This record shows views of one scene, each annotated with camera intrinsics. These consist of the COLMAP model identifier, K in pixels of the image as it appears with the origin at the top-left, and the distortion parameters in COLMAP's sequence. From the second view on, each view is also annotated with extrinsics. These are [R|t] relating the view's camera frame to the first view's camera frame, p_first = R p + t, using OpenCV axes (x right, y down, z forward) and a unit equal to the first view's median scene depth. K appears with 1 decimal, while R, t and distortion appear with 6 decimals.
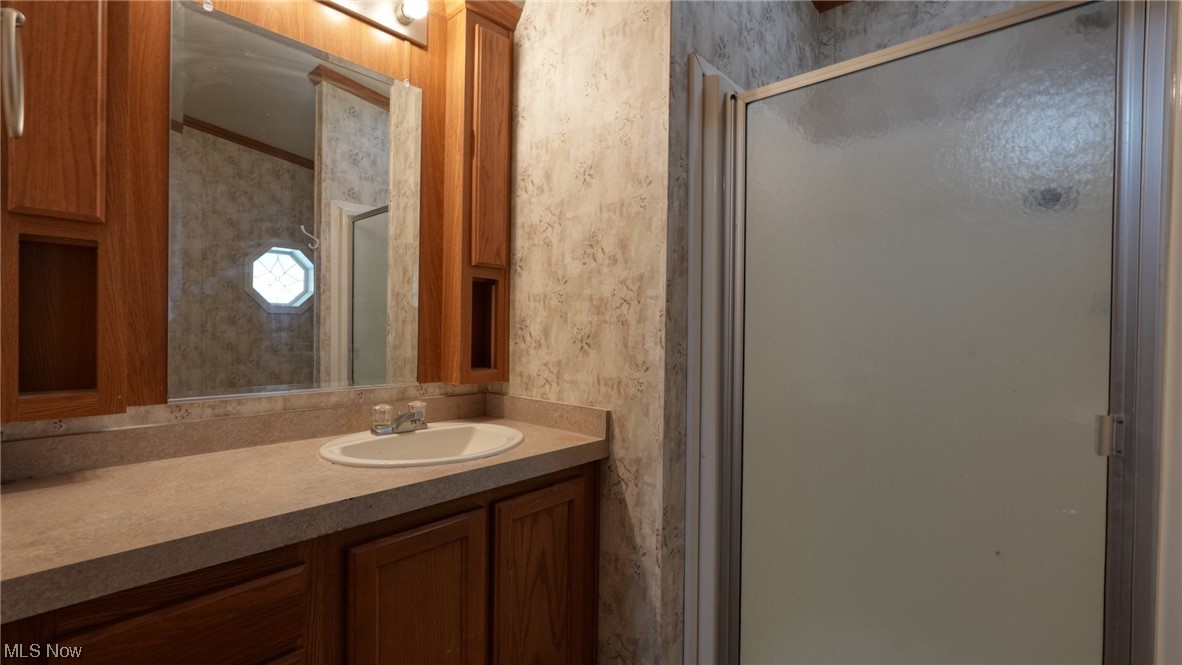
lens RADIAL K [[509.6, 0, 592.2], [0, 509.6, 331.0], [0, 0, 1]] dist [-0.001583, -0.000313]
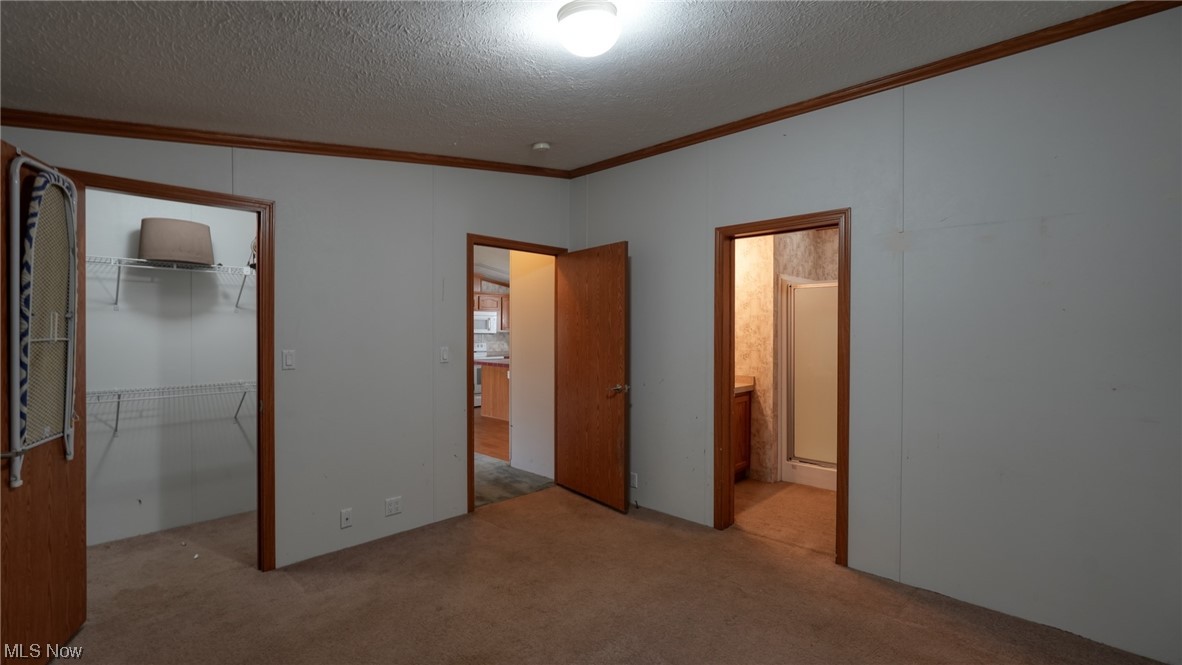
lens RADIAL K [[509.6, 0, 585.1], [0, 509.6, 330.6], [0, 0, 1]] dist [-0.001583, -0.000313]
pose [[0.999577, -0.005771, -0.028509, -1.039185], [0.005246, 0.999816, -0.018457, -0.095979], [0.028610, 0.018299, 0.999423, -2.542503]]
